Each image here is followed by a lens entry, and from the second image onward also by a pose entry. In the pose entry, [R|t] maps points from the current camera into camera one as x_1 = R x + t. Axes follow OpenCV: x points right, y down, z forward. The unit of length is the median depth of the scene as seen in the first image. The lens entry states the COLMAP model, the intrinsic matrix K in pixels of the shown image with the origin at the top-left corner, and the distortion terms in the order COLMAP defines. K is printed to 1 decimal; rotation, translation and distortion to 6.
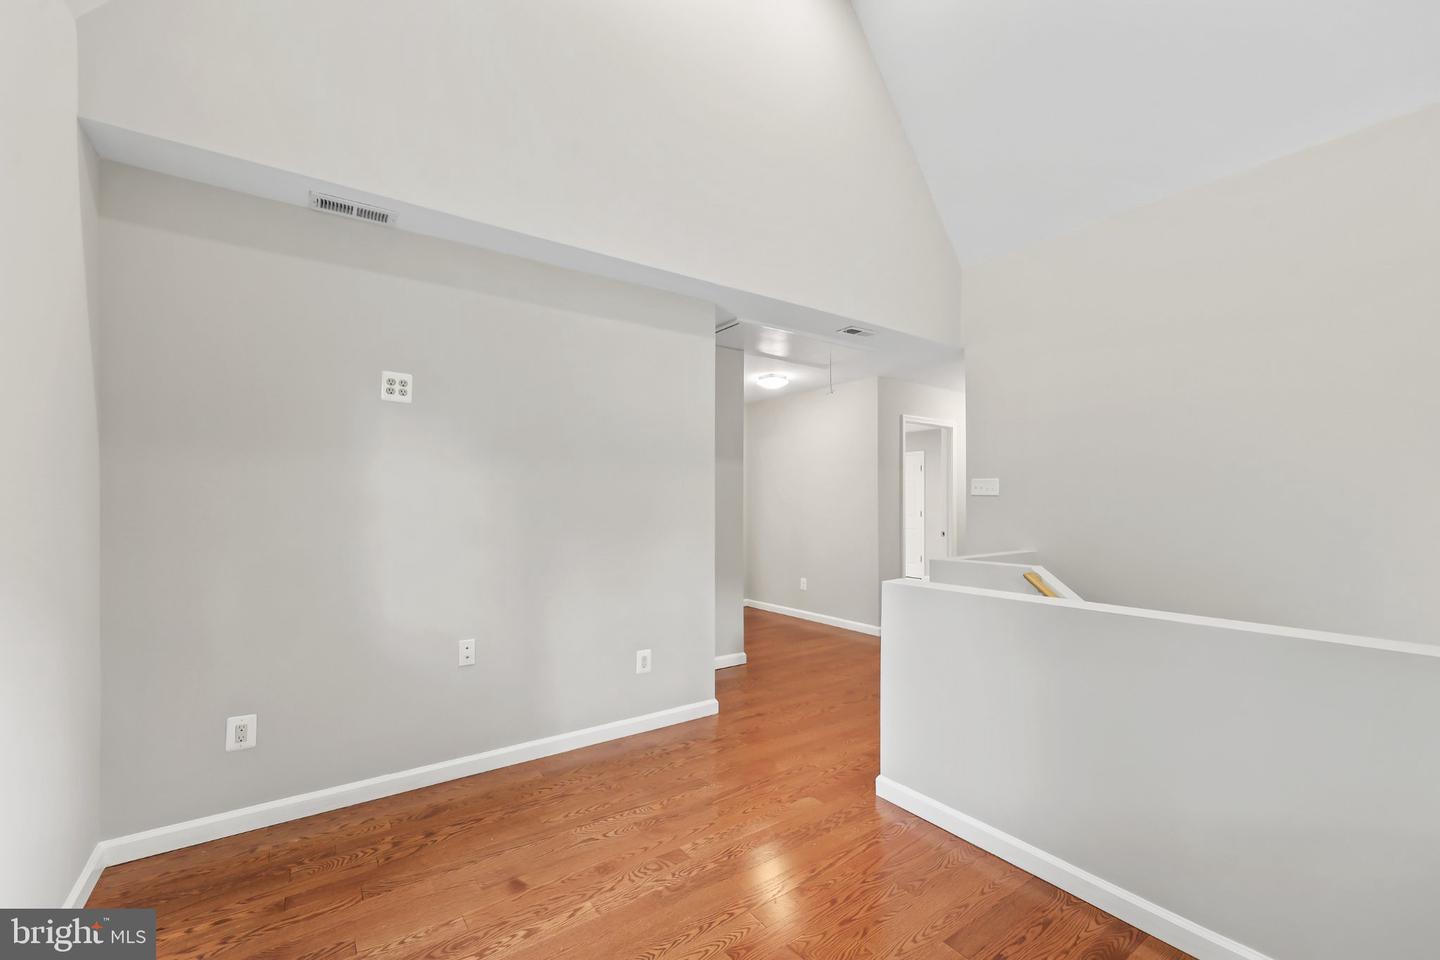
lens RADIAL K [[591.0, 0, 723.5], [0, 591.0, 487.4], [0, 0, 1]] dist [0.002154, 0.000247]
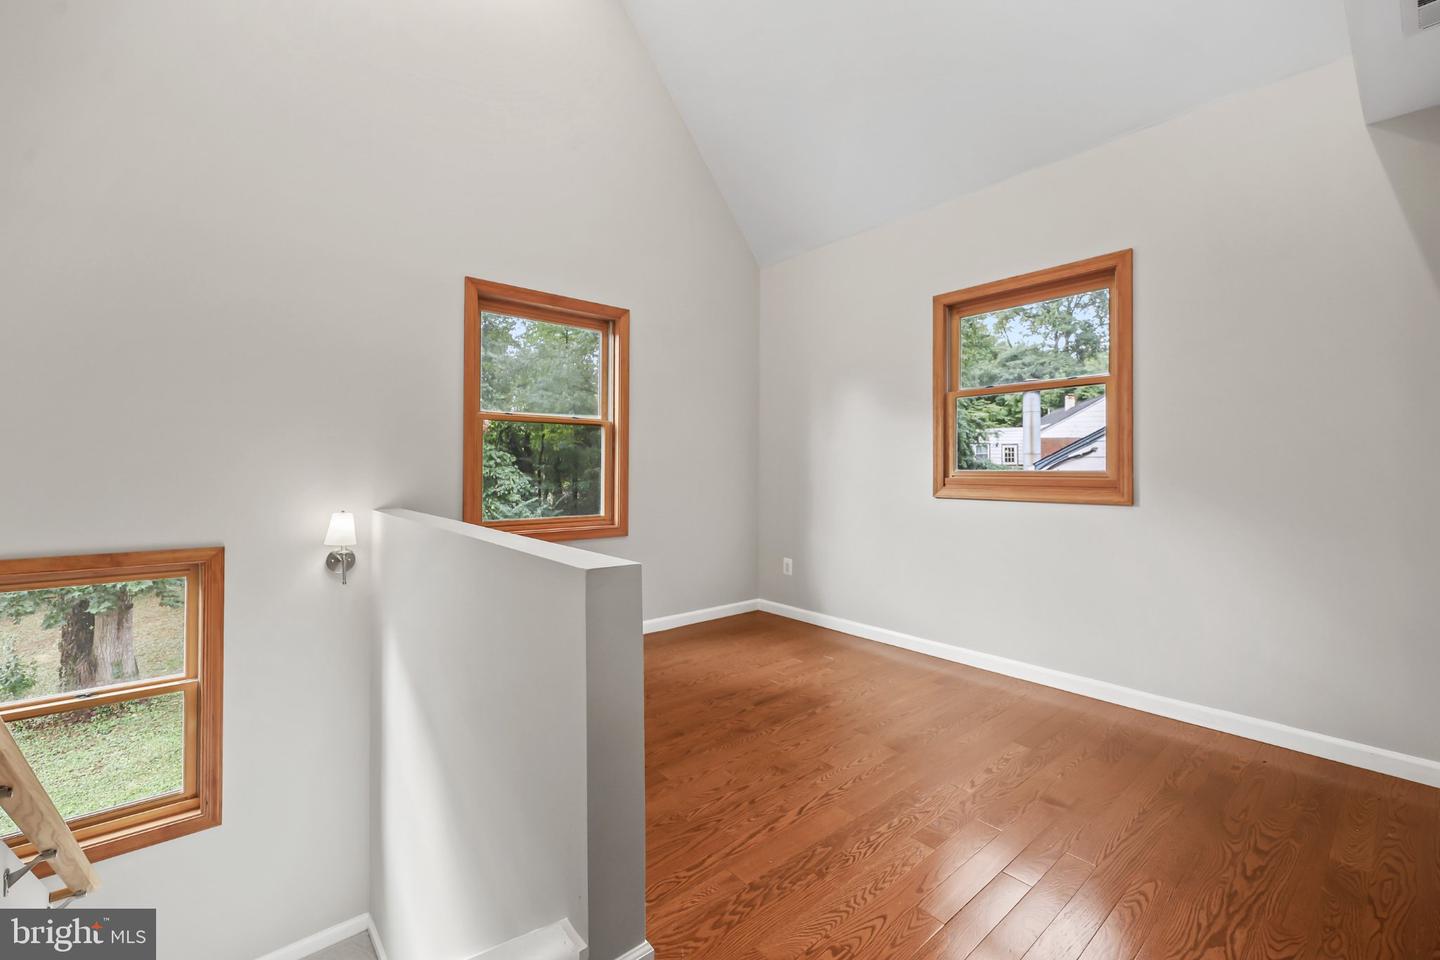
lens RADIAL K [[591.0, 0, 723.5], [0, 591.0, 487.4], [0, 0, 1]] dist [0.002154, 0.000247]
pose [[-0.996478, -0.000295, -0.083857, 0.292925], [-0.000241, 1.000000, -0.000654, 0.116054], [0.083857, -0.000631, -0.996478, 1.846376]]
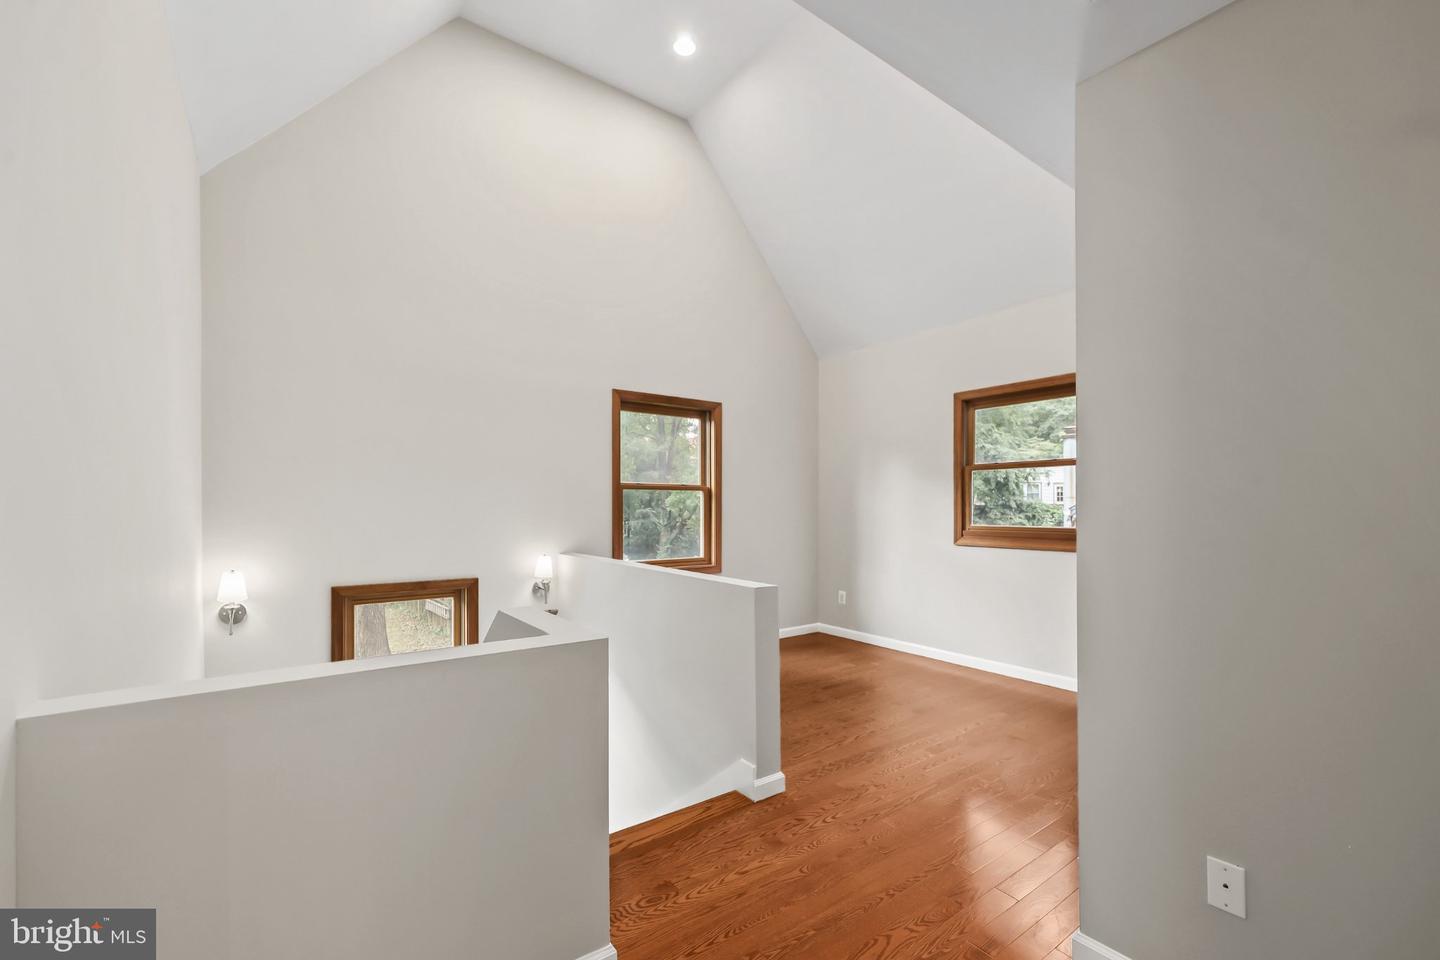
lens RADIAL K [[597.4, 0, 723.0], [0, 597.4, 524.0], [0, 0, 1]] dist [0.007922, 0.000067]
pose [[-0.999959, 0.000909, -0.009004, 0.457141], [0.000937, 0.999995, -0.003107, 0.068689], [0.009001, -0.003115, -0.999955, 2.495479]]
